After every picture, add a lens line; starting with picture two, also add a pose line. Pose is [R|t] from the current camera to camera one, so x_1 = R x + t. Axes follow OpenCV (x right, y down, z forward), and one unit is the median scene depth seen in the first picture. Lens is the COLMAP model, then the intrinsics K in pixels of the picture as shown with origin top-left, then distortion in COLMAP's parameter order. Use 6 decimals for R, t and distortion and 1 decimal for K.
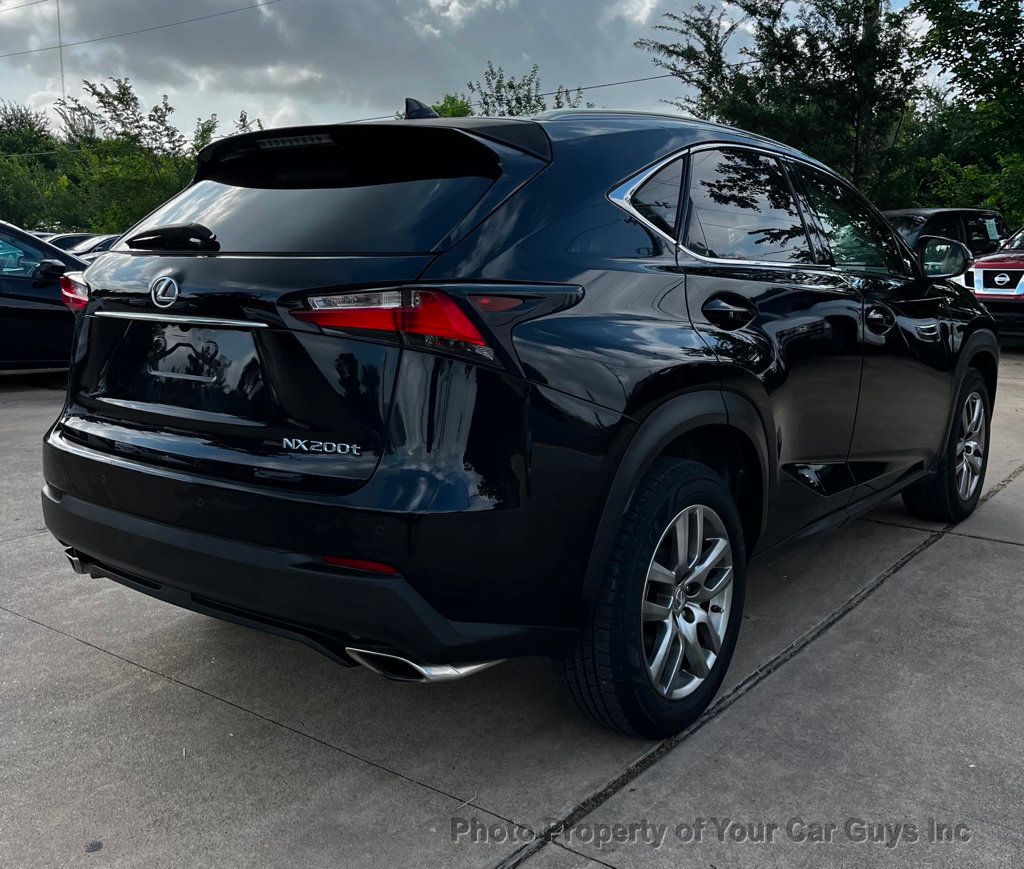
lens RADIAL K [[948.4, 0, 512.0], [0, 948.4, 434.5], [0, 0, 1]] dist [-0.003212, 0.061900]
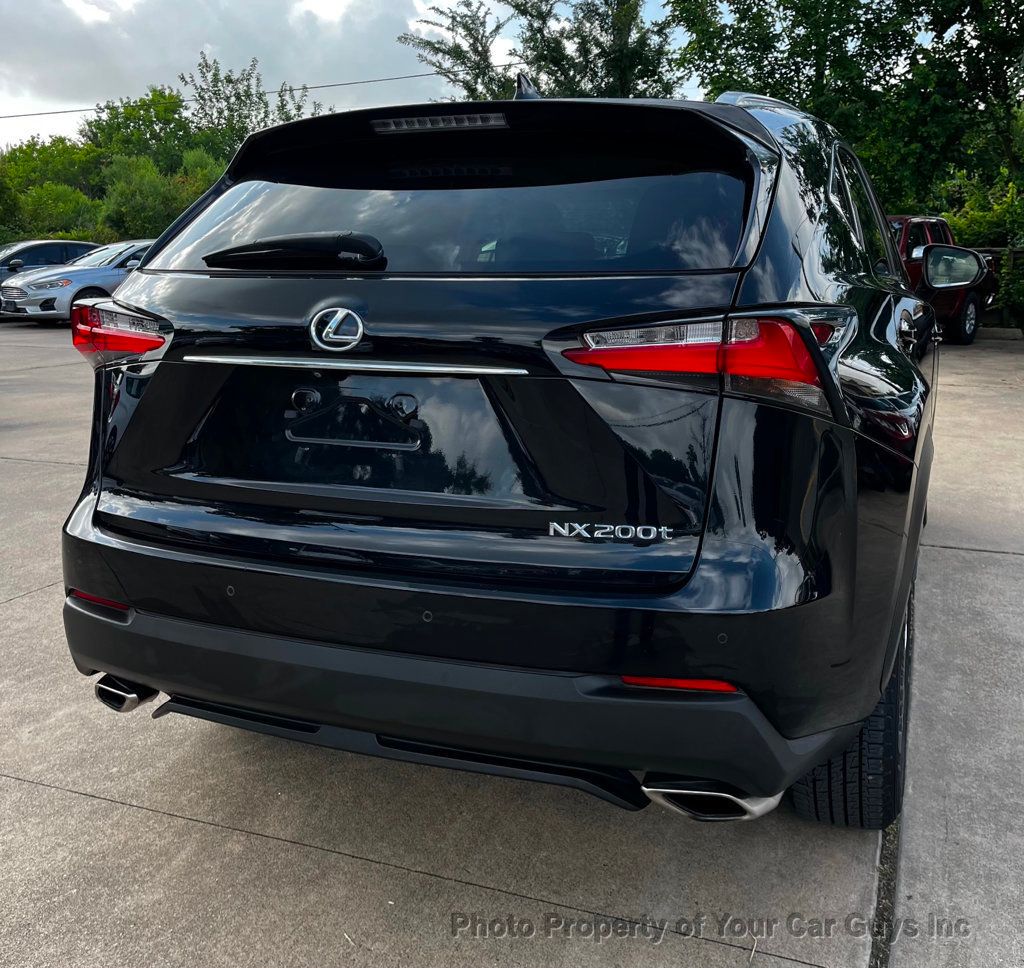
lens RADIAL K [[971.7, 0, 512.0], [0, 971.7, 484.0], [0, 0, 1]] dist [0.020227, 0.007195]
pose [[0.966879, -0.064324, 0.246996, -0.354553], [0.055496, 0.997552, 0.042544, -0.047237], [-0.249127, -0.027427, 0.968082, 0.209009]]
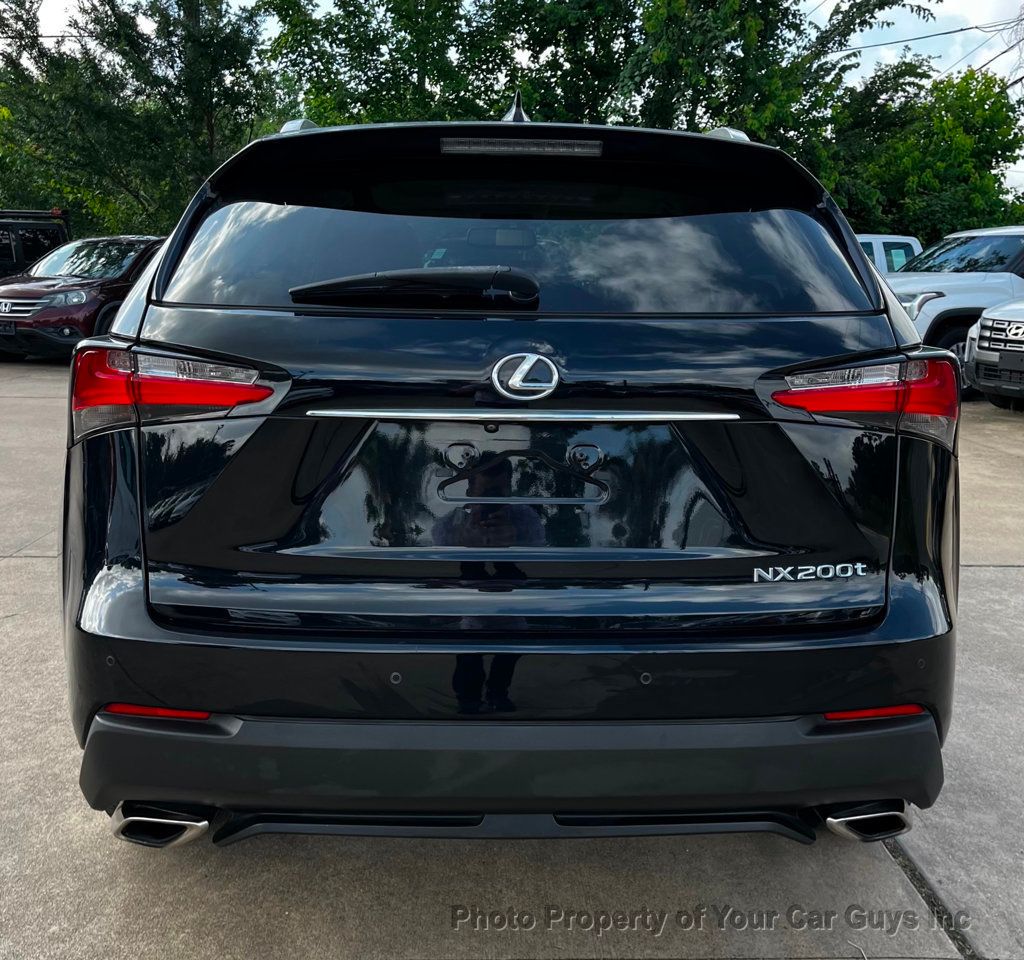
lens RADIAL K [[1059.3, 0, 487.8], [0, 1059.3, 536.3], [0, 0, 1]] dist [0.043657, -0.056505]
pose [[0.798162, -0.136934, 0.586674, -0.688842], [0.104057, 0.990525, 0.089627, -0.090758], [-0.593388, -0.010489, 0.804848, 0.357644]]
